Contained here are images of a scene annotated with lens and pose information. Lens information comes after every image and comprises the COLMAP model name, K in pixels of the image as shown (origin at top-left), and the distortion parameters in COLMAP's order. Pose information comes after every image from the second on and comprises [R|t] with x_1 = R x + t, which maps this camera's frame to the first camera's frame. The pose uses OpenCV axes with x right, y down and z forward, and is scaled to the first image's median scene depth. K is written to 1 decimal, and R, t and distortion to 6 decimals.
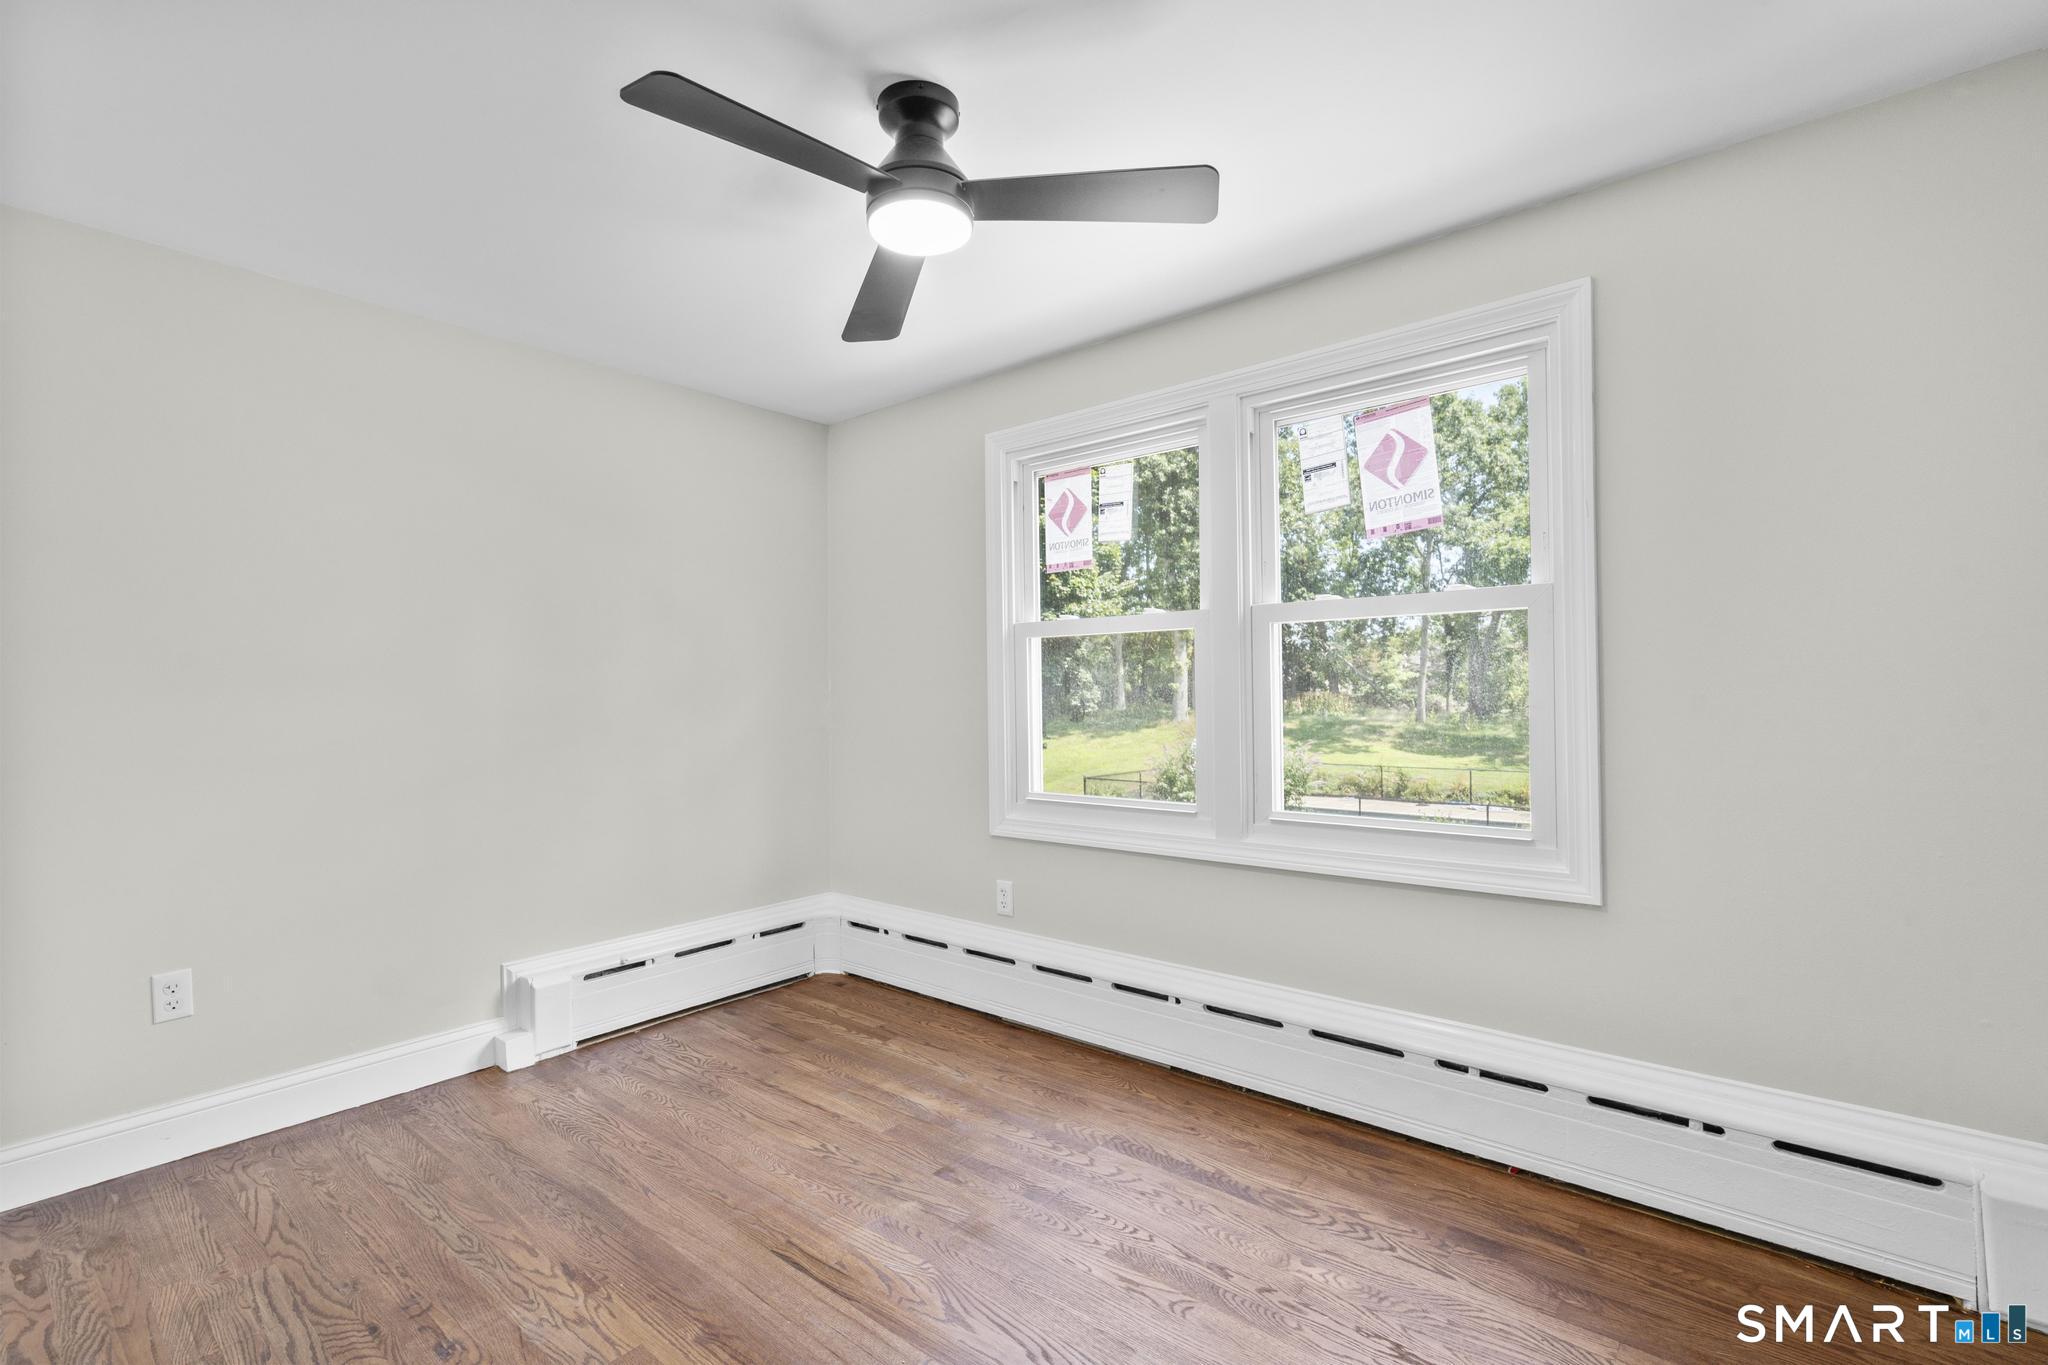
lens RADIAL K [[915.4, 0, 1024.3], [0, 915.4, 689.4], [0, 0, 1]] dist [-0.002891, 0.000690]
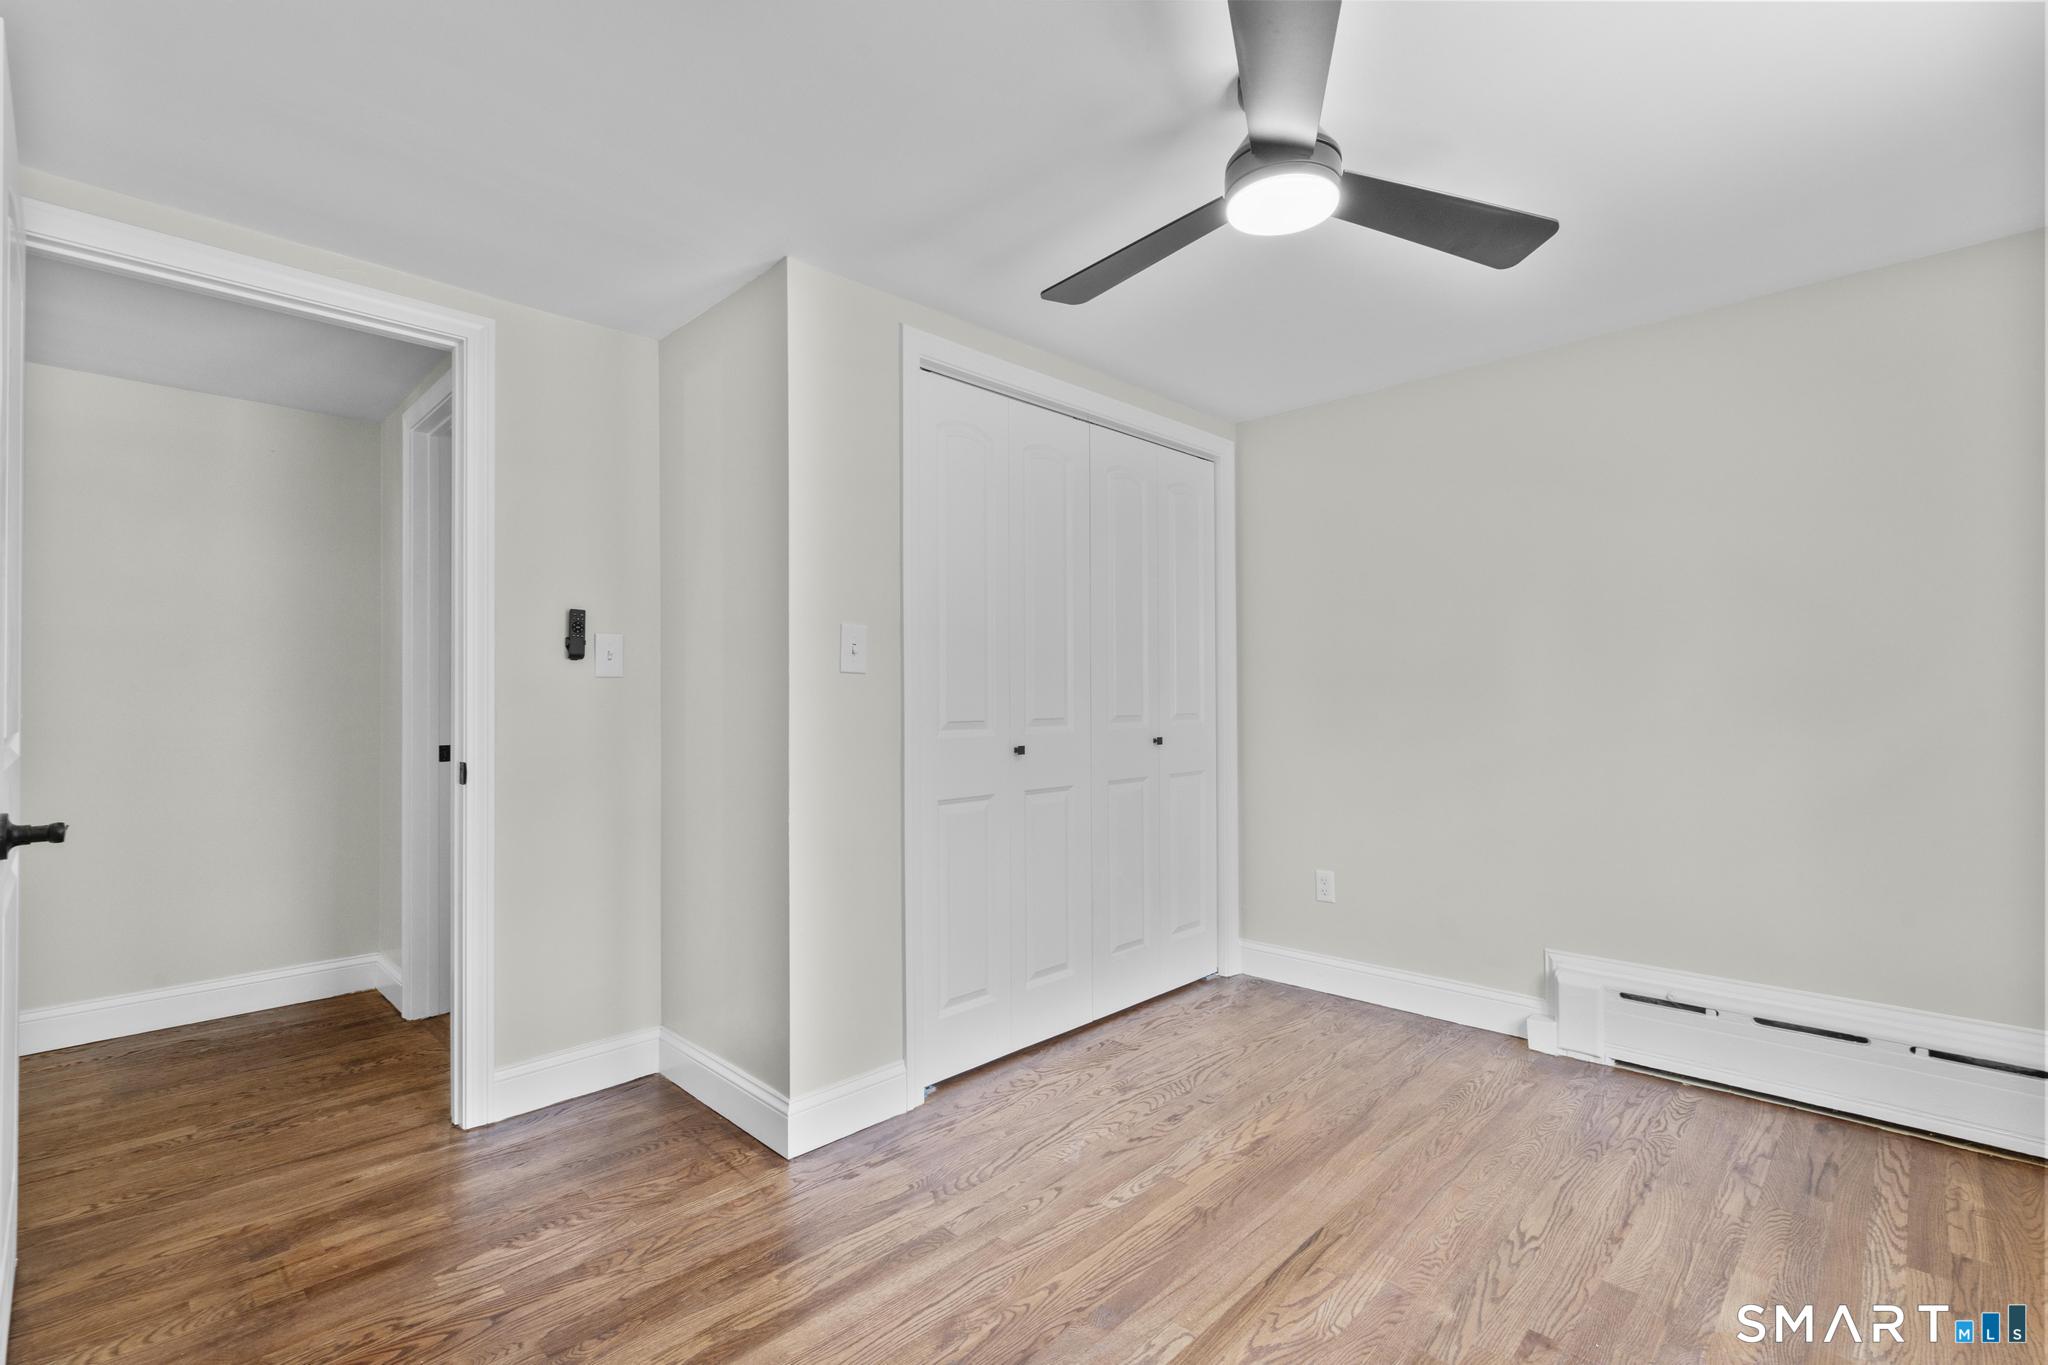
lens RADIAL K [[915.4, 0, 1024.3], [0, 915.4, 689.4], [0, 0, 1]] dist [-0.002891, 0.000690]
pose [[-0.077872, 0.003262, -0.996958, 0.558391], [0.011364, 0.999933, 0.002384, -0.007168], [0.996899, -0.011144, -0.077903, 0.525232]]
